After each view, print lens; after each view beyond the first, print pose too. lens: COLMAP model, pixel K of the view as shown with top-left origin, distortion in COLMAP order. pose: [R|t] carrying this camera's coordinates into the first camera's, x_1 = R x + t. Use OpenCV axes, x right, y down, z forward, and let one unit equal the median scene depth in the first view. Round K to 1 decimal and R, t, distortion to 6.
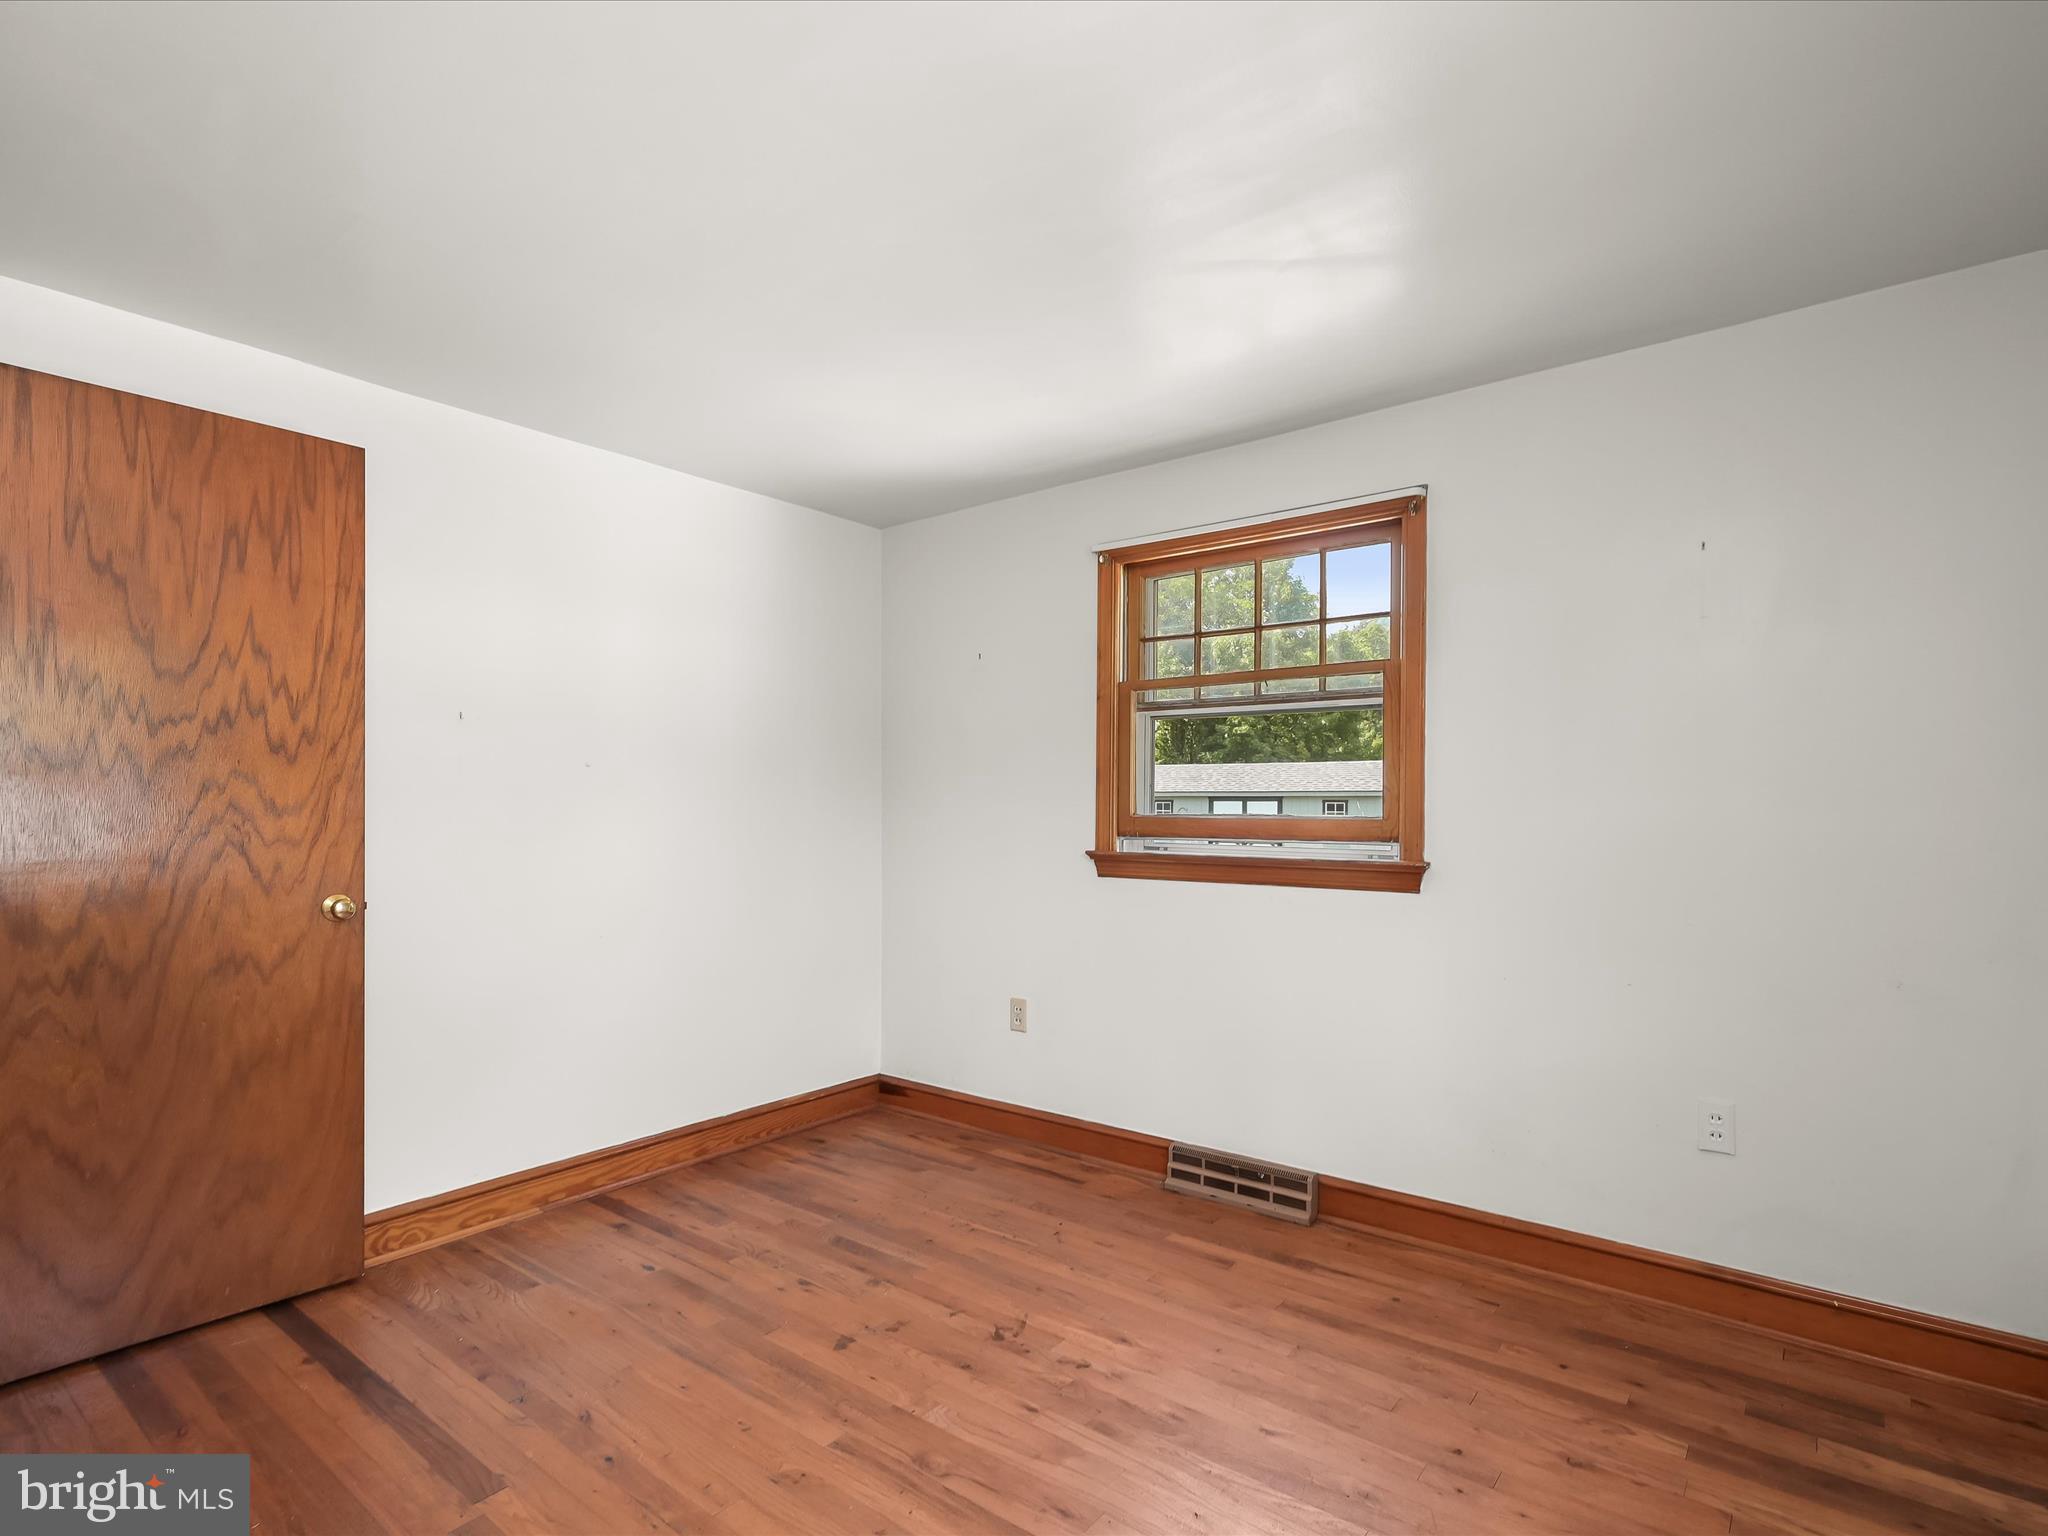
lens RADIAL K [[1020.9, 0, 1032.2], [0, 1020.9, 806.1], [0, 0, 1]] dist [0.005195, -0.000098]
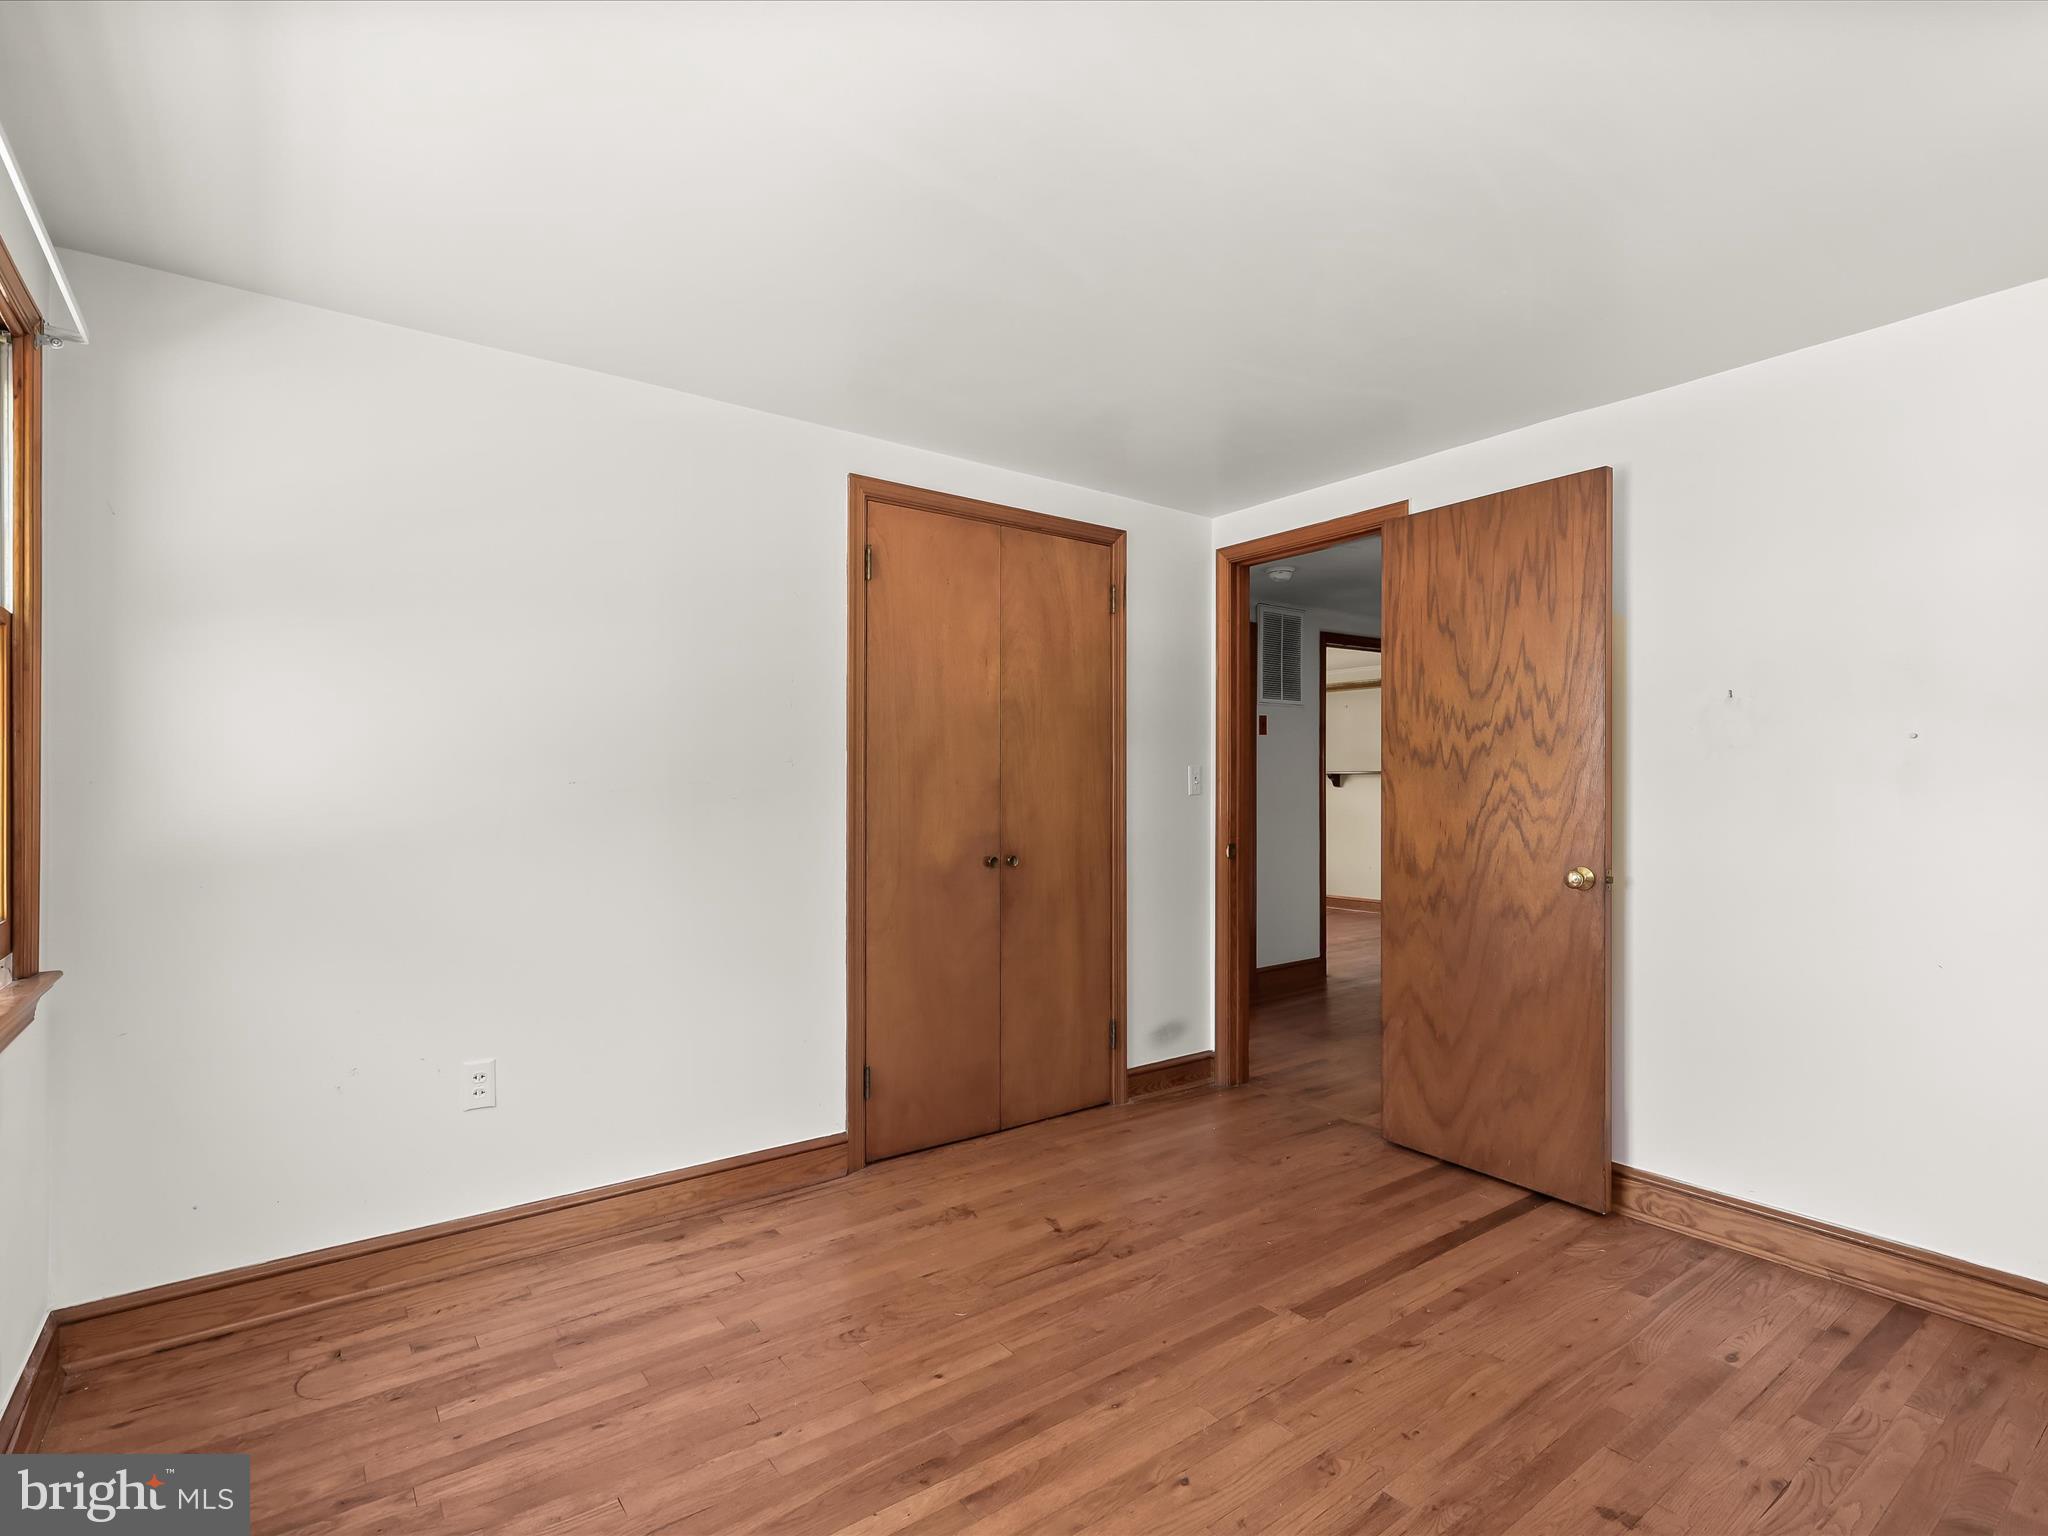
lens RADIAL K [[1005.4, 0, 1031.1], [0, 1005.4, 776.8], [0, 0, 1]] dist [-0.001968, -0.000310]
pose [[-0.255624, -0.006920, -0.966752, 0.593120], [0.002781, 0.999965, -0.007893, -0.007711], [0.966772, -0.004706, -0.255595, 0.724719]]
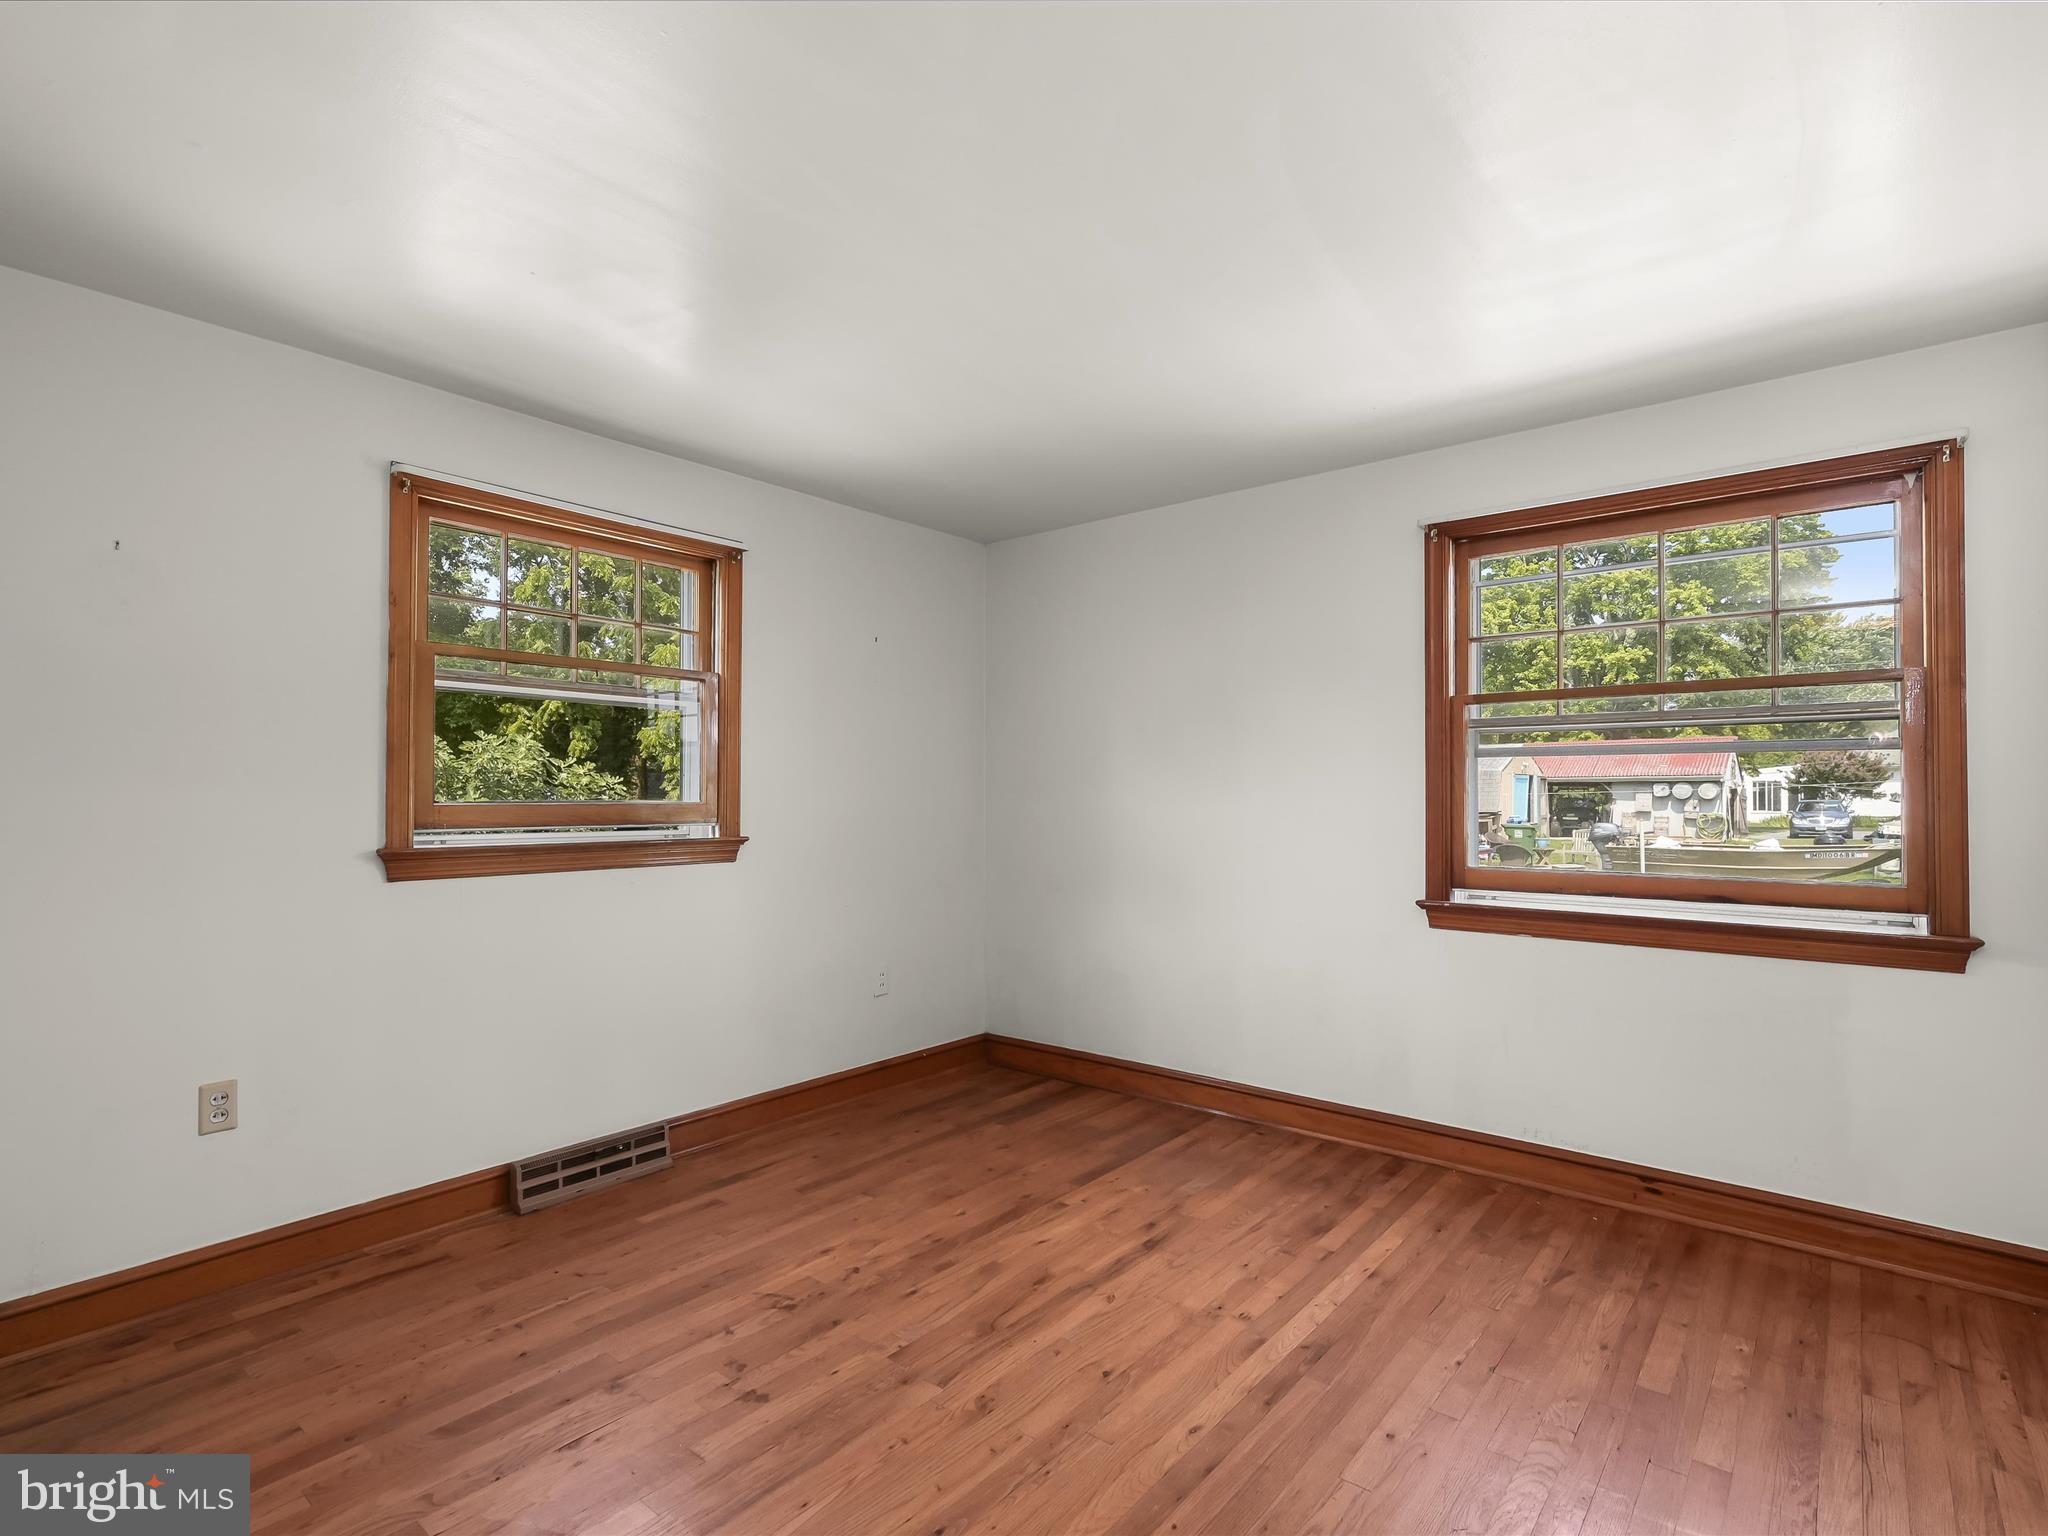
lens RADIAL K [[1005.4, 0, 1031.1], [0, 1005.4, 776.8], [0, 0, 1]] dist [-0.001968, -0.000310]
pose [[0.020264, 0.017419, 0.999643, -0.991166], [-0.003889, 0.999842, -0.017344, -0.000579], [-0.999787, -0.003536, 0.020329, 0.692916]]
